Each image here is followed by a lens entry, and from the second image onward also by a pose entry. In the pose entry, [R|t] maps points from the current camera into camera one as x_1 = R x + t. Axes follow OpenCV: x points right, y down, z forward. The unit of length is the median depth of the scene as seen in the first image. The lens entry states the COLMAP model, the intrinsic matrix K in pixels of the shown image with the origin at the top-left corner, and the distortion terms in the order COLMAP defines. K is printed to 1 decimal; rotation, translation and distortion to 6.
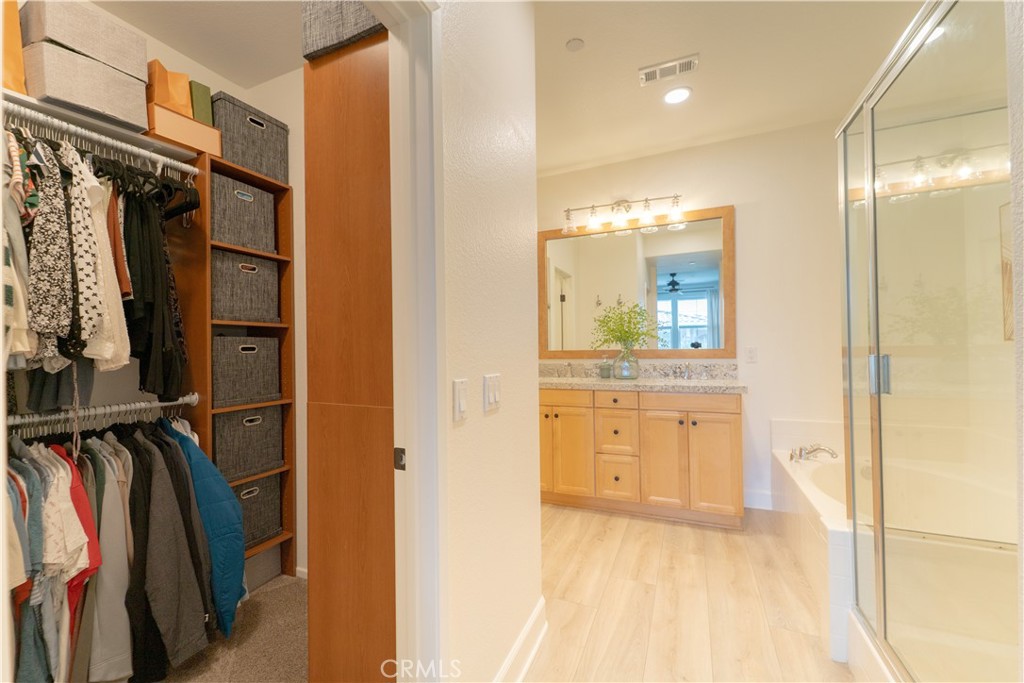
lens RADIAL K [[408.1, 0, 507.3], [0, 408.1, 344.8], [0, 0, 1]] dist [-0.001301, -0.000736]
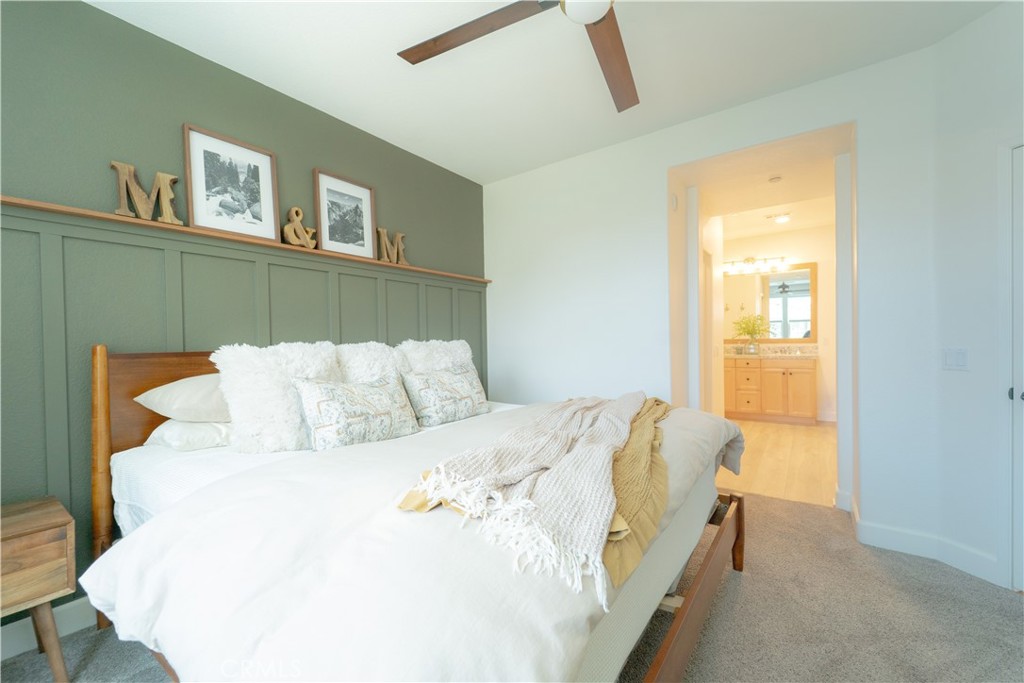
lens RADIAL K [[408.1, 0, 507.3], [0, 408.1, 344.8], [0, 0, 1]] dist [-0.001301, -0.000736]
pose [[0.977162, -0.000049, -0.212494, -0.426168], [0.004186, 0.999810, 0.019016, -0.000657], [0.212453, -0.019471, 0.976977, -1.112925]]
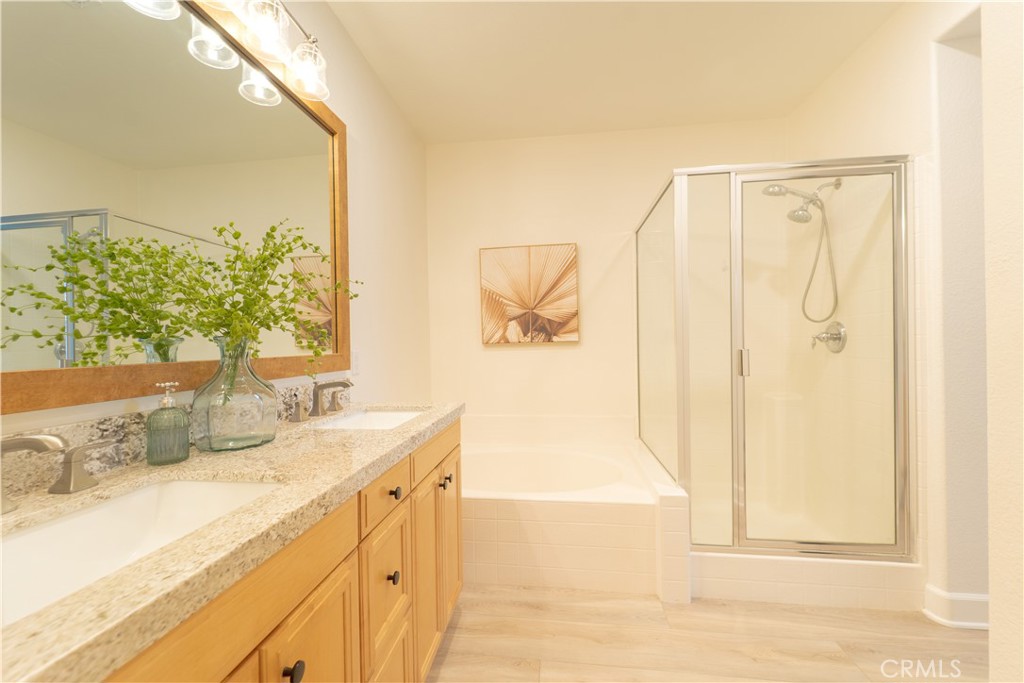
lens RADIAL K [[408.1, 0, 507.3], [0, 408.1, 344.8], [0, 0, 1]] dist [-0.001301, -0.000736]
pose [[-0.279190, 0.014830, 0.960121, -0.109991], [0.013750, 0.999840, -0.011445, 0.005982], [-0.960137, 0.010006, -0.279350, 0.902850]]
